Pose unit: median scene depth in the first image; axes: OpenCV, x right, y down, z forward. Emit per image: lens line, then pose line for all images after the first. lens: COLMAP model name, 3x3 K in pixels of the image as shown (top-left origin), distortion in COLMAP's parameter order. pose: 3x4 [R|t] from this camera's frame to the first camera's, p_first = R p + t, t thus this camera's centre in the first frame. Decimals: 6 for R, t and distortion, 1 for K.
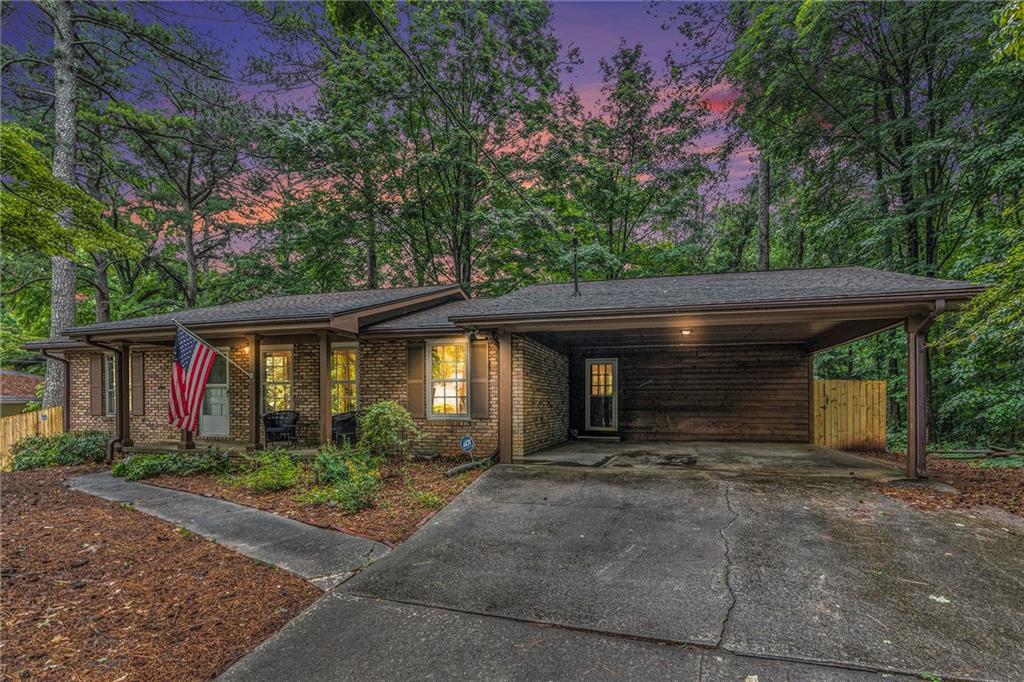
lens RADIAL K [[469.2, 0, 512.0], [0, 469.2, 342.5], [0, 0, 1]] dist [-0.001701, 0.000320]
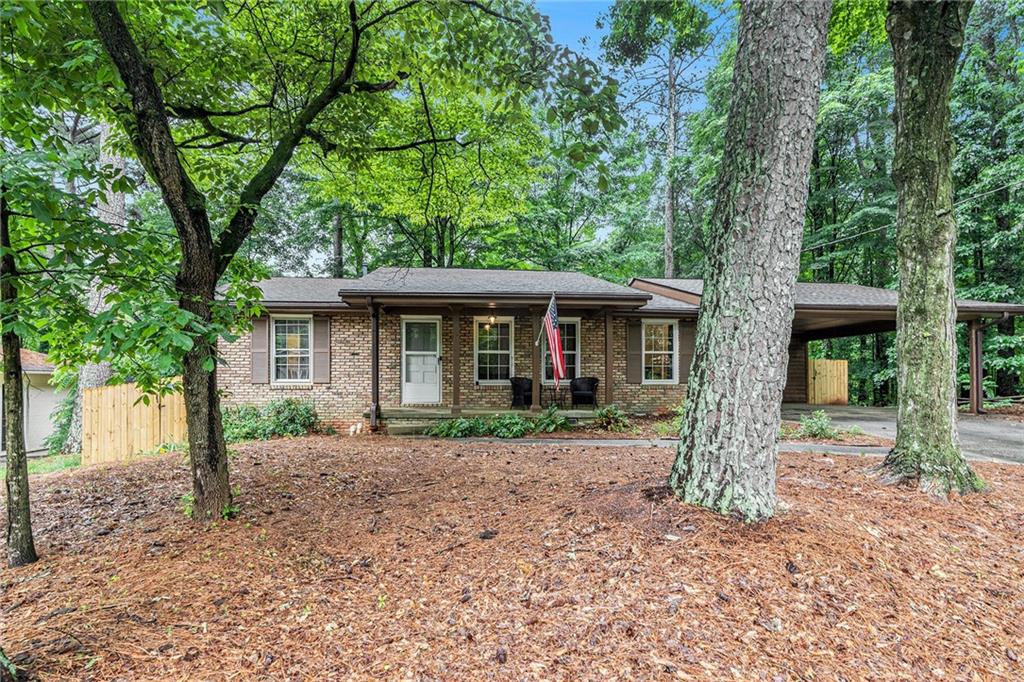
lens RADIAL K [[469.2, 0, 512.6], [0, 469.2, 341.1], [0, 0, 1]] dist [-0.001701, 0.000320]
pose [[0.931122, 0.032258, 0.363277, -0.808338], [-0.046645, 0.998434, 0.030897, 0.025443], [-0.361712, -0.045714, 0.931169, -0.008398]]
